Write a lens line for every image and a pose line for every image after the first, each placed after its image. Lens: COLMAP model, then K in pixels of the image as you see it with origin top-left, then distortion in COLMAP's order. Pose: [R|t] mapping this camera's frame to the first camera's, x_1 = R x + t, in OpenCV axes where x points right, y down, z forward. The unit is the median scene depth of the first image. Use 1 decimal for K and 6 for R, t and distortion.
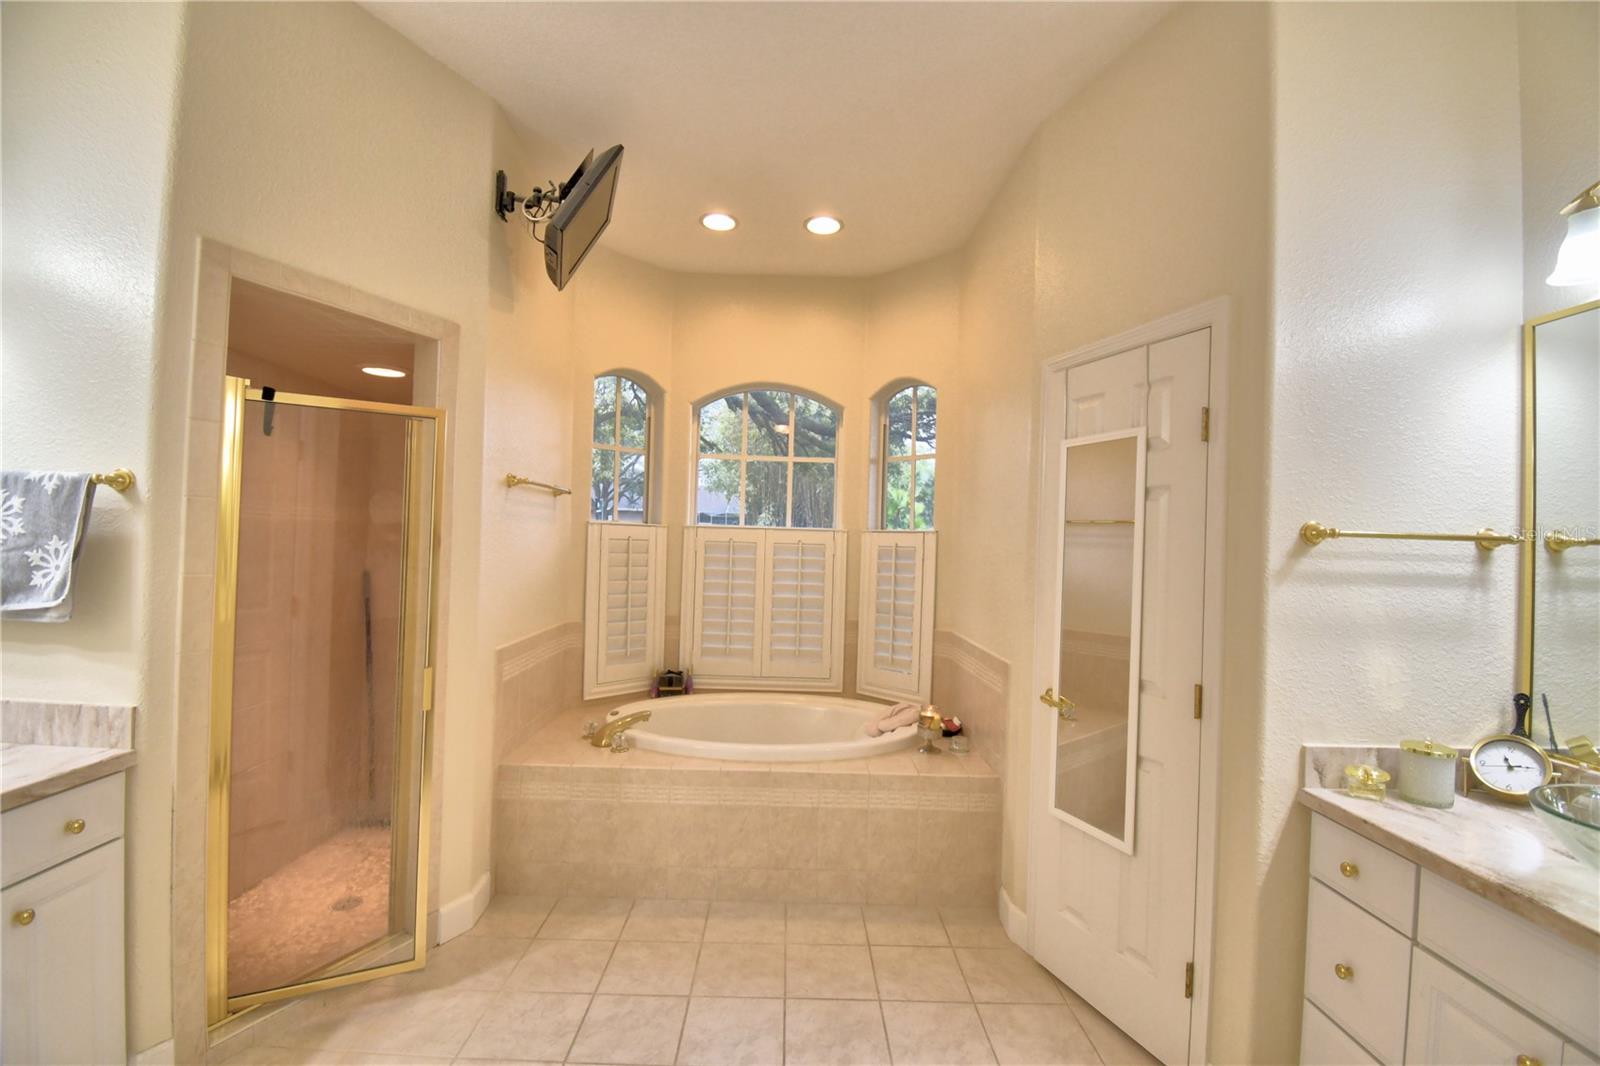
lens RADIAL K [[705.7, 0, 796.8], [0, 705.7, 533.1], [0, 0, 1]] dist [0.019197, -0.027725]
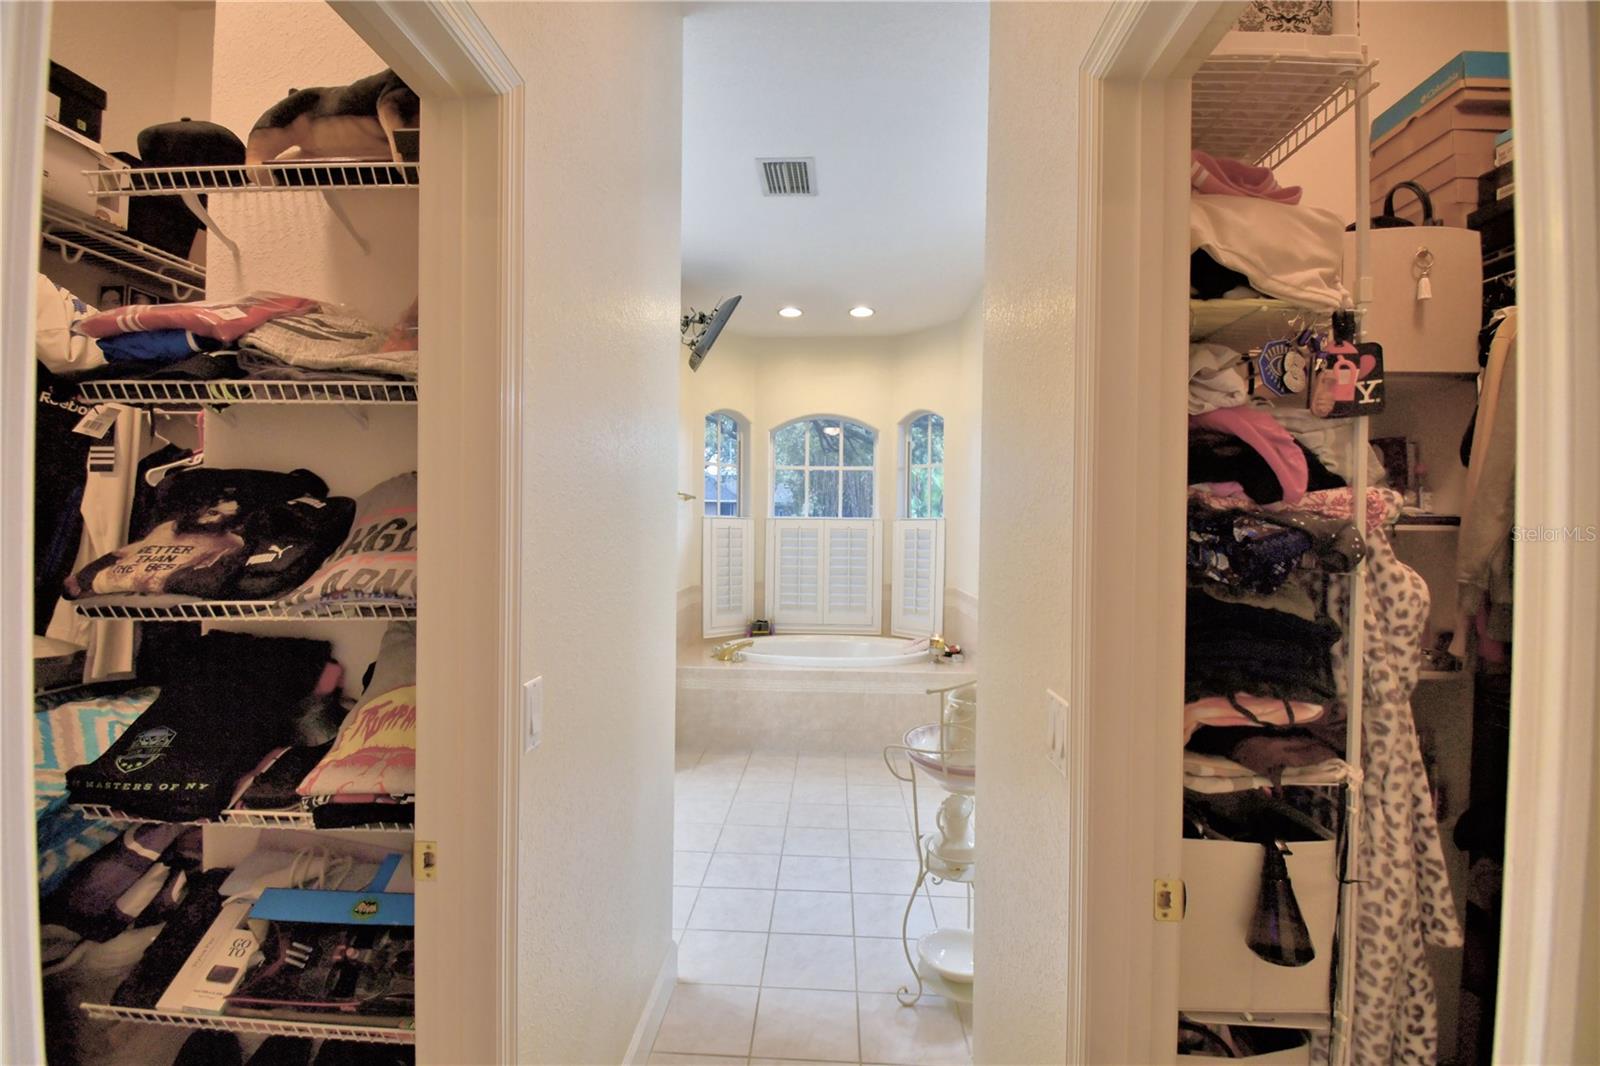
lens RADIAL K [[705.7, 0, 796.8], [0, 705.7, 533.1], [0, 0, 1]] dist [0.019197, -0.027725]
pose [[0.997733, -0.018096, -0.064825, -0.008399], [0.019228, 0.999673, 0.016876, -0.003479], [0.064498, -0.018084, 0.997754, -0.432796]]
